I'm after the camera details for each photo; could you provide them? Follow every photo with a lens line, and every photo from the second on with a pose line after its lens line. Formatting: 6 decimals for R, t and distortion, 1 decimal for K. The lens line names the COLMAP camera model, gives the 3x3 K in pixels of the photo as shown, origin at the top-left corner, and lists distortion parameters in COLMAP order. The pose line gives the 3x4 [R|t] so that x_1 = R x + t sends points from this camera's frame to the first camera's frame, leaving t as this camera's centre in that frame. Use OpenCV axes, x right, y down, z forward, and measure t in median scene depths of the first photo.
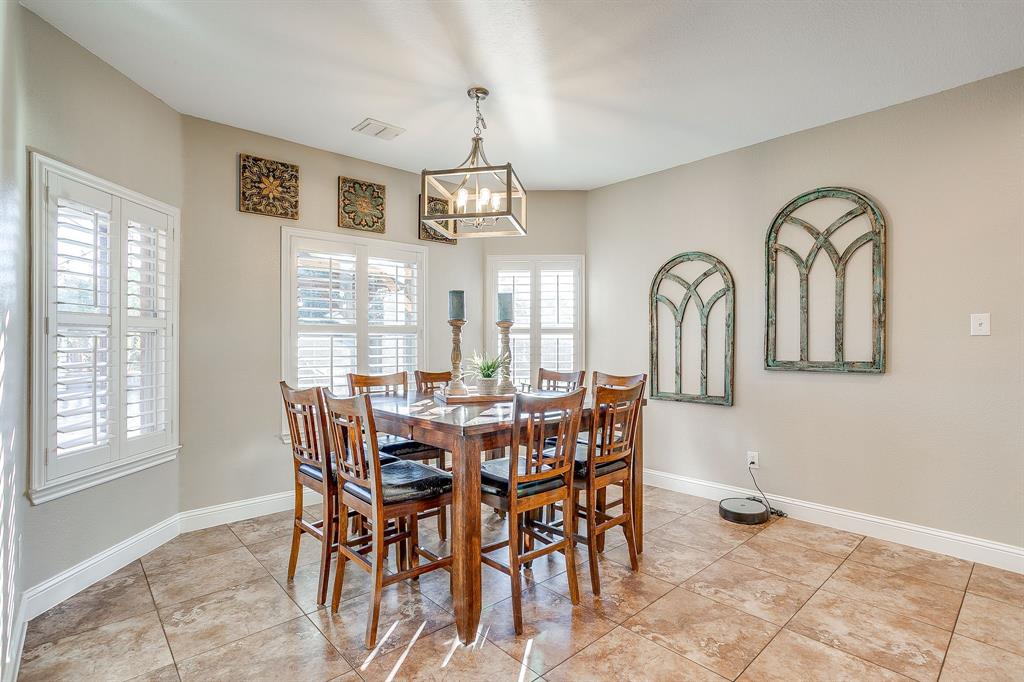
lens RADIAL K [[497.8, 0, 509.4], [0, 497.8, 334.2], [0, 0, 1]] dist [-0.057831, 0.031610]
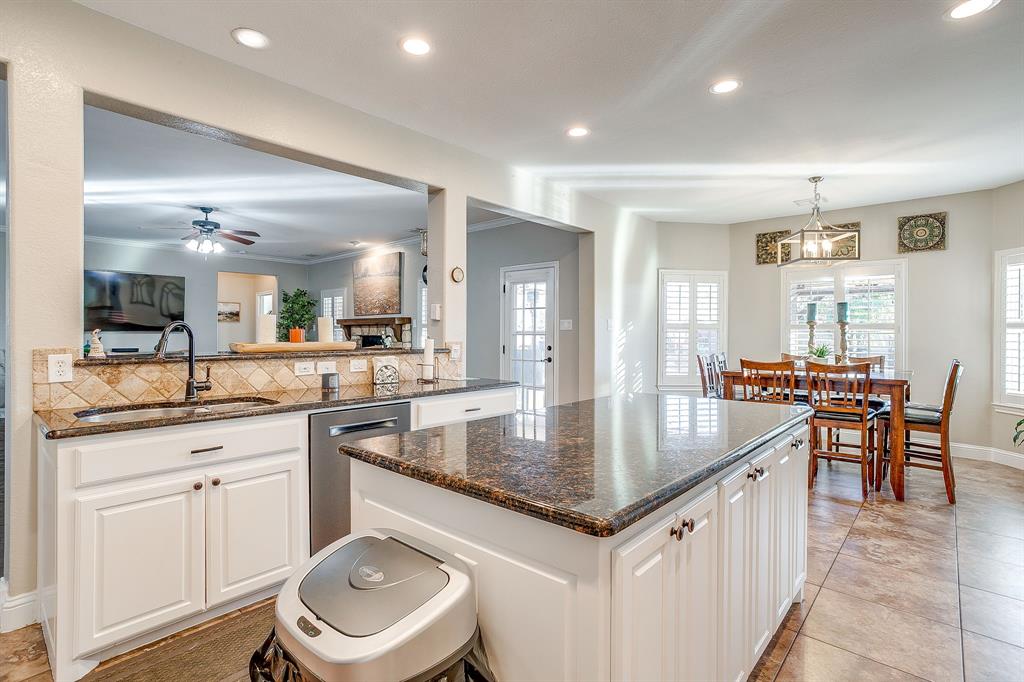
lens RADIAL K [[497.8, 0, 509.4], [0, 497.8, 334.2], [0, 0, 1]] dist [-0.057831, 0.031610]
pose [[0.090102, 0.000742, -0.995932, 1.212005], [0.005929, 0.999982, 0.001281, 0.004125], [0.995915, -0.006020, 0.090096, -0.106411]]
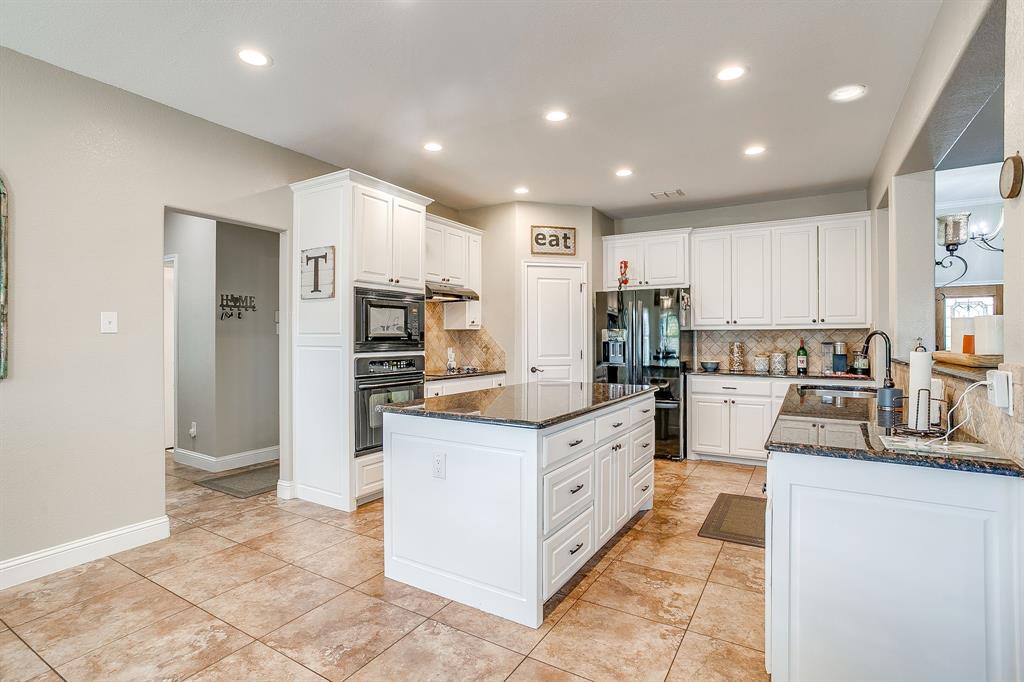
lens RADIAL K [[501.1, 0, 505.3], [0, 501.1, 336.7], [0, 0, 1]] dist [-0.058261, 0.035688]
pose [[-0.269344, 0.002335, 0.963041, -0.205862], [-0.009769, 0.999939, -0.005157, 0.005797], [-0.962995, -0.010797, -0.269304, 0.387929]]
